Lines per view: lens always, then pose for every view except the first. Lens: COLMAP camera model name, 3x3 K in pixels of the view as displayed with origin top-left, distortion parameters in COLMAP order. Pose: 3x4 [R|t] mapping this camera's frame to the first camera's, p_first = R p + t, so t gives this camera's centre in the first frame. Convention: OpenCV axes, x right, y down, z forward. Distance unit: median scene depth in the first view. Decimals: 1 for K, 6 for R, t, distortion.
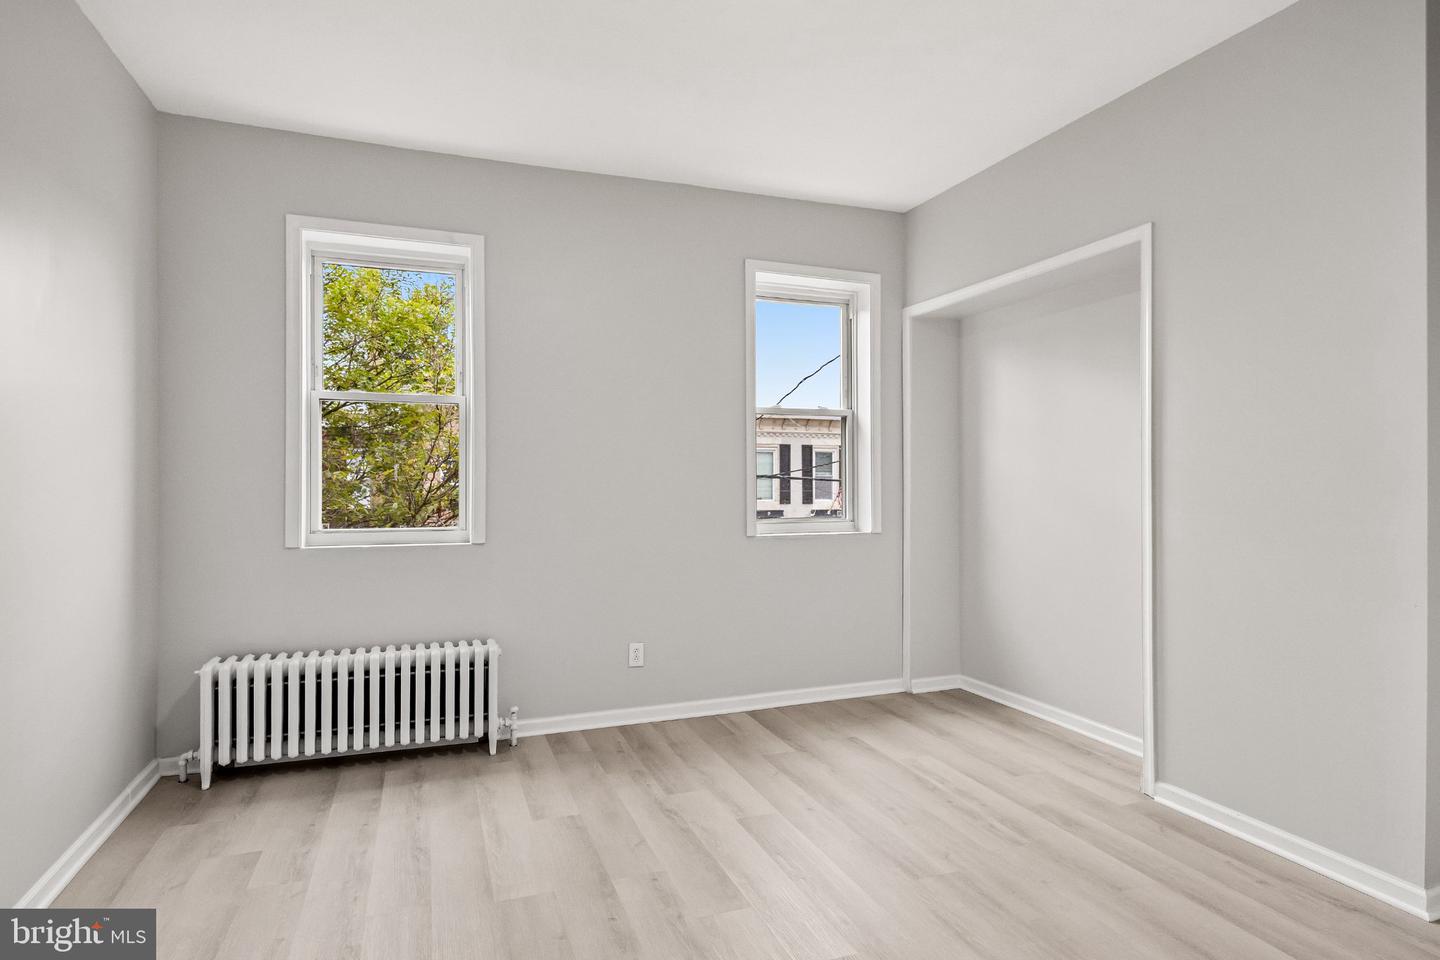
lens RADIAL K [[799.4, 0, 718.6], [0, 799.4, 475.9], [0, 0, 1]] dist [0.007084, -0.002481]
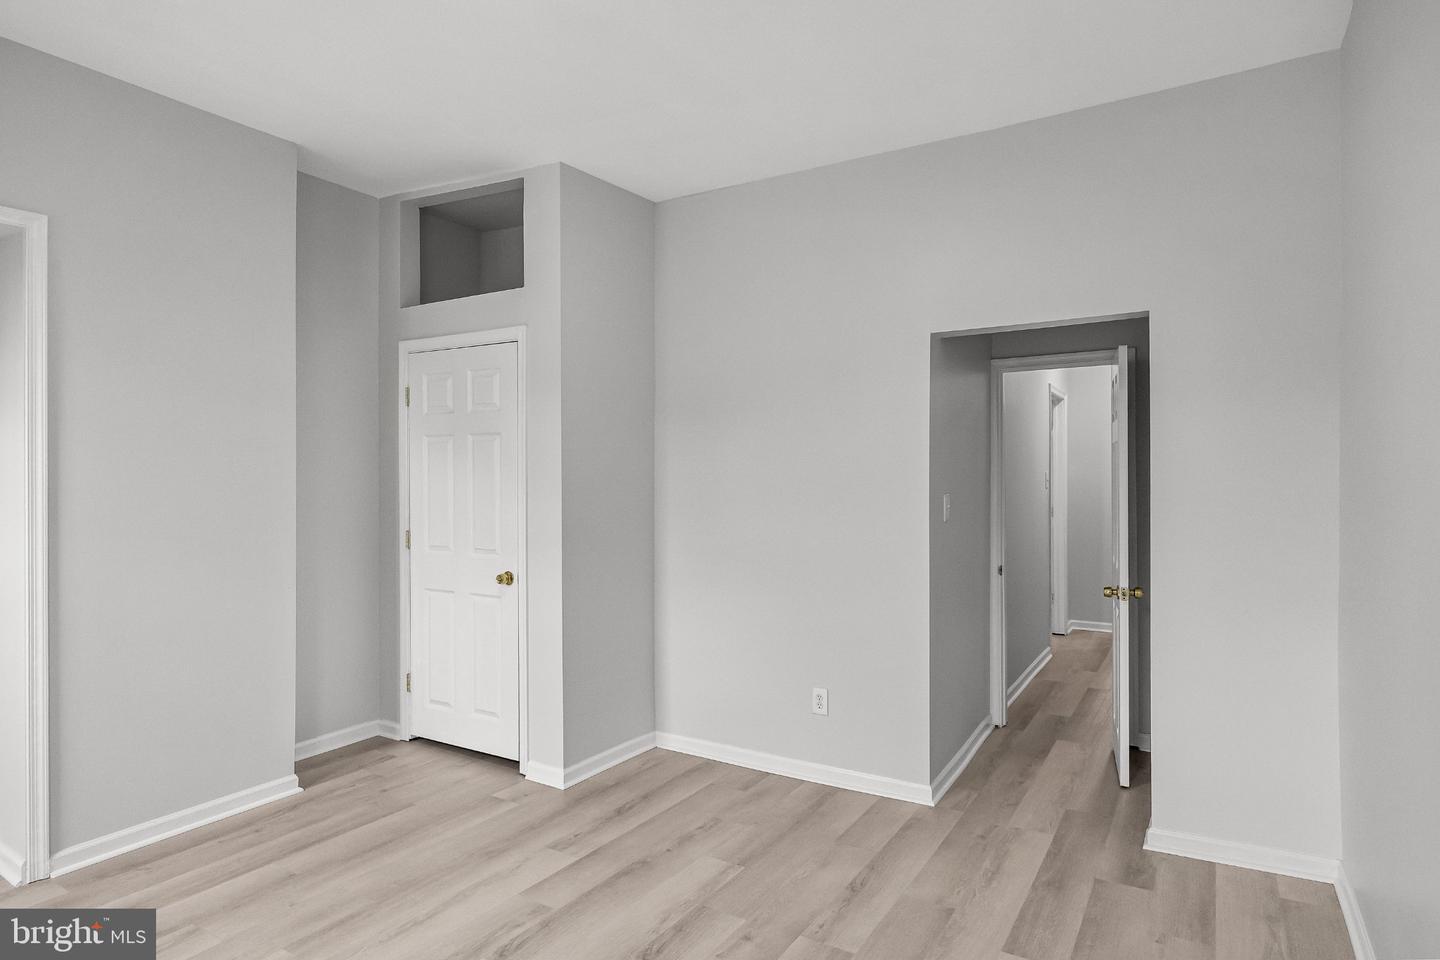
lens RADIAL K [[799.4, 0, 719.4], [0, 799.4, 474.3], [0, 0, 1]] dist [0.007084, -0.002481]
pose [[-0.613706, -0.002226, 0.789531, -0.528763], [-0.004037, 0.999992, -0.000319, -0.034785], [-0.789524, -0.003383, -0.613710, 0.854361]]
